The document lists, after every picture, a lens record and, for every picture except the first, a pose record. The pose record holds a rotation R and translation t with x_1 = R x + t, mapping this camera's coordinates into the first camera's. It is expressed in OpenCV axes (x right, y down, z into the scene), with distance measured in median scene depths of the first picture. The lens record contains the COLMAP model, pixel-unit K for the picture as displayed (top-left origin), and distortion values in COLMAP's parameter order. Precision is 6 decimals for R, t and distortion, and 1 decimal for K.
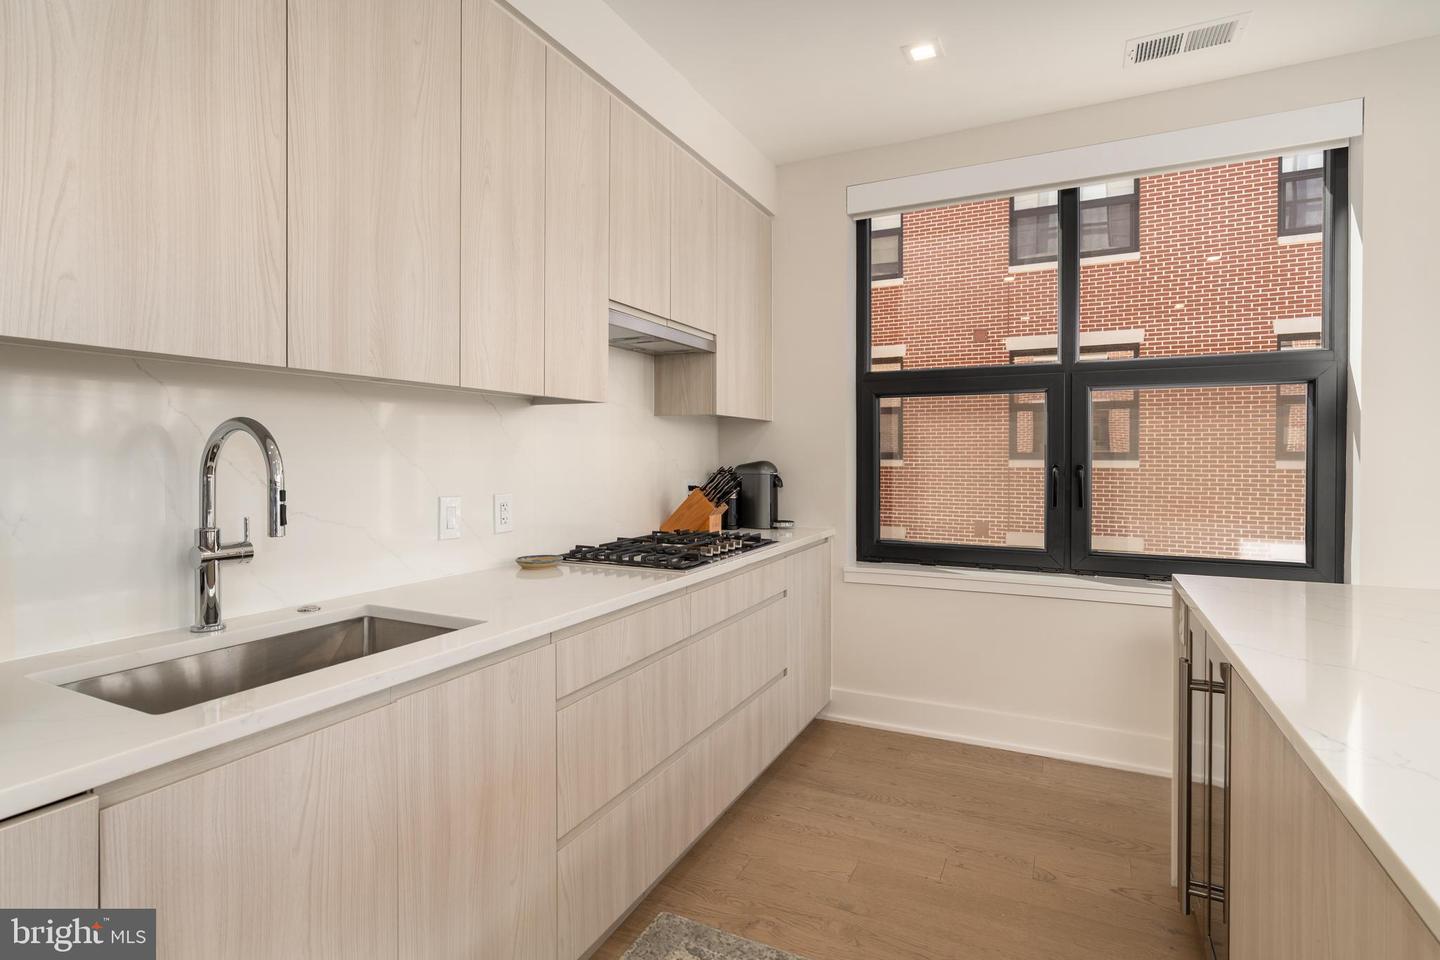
lens RADIAL K [[711.0, 0, 719.4], [0, 711.0, 473.4], [0, 0, 1]] dist [-0.003948, -0.000727]
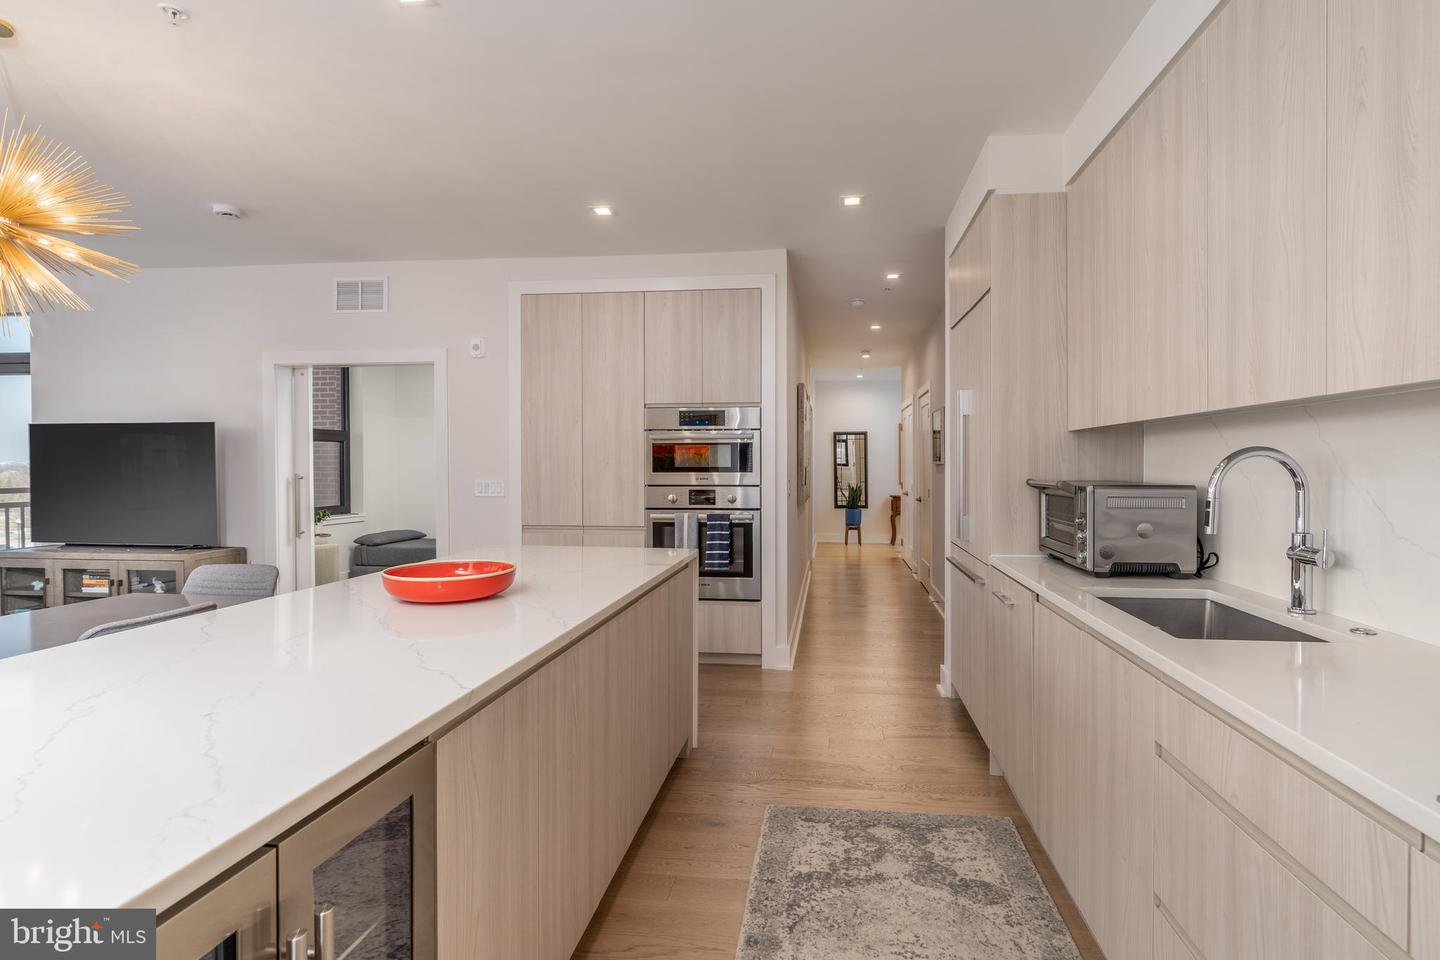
lens RADIAL K [[717.2, 0, 720.0], [0, 717.2, 480.0], [0, 0, 1]] dist [0.000433, 0.000032]
pose [[-0.949075, 0.008783, -0.314929, 0.661397], [-0.002763, 0.999341, 0.036196, -0.062347], [0.315039, 0.035222, -0.948425, 1.873041]]
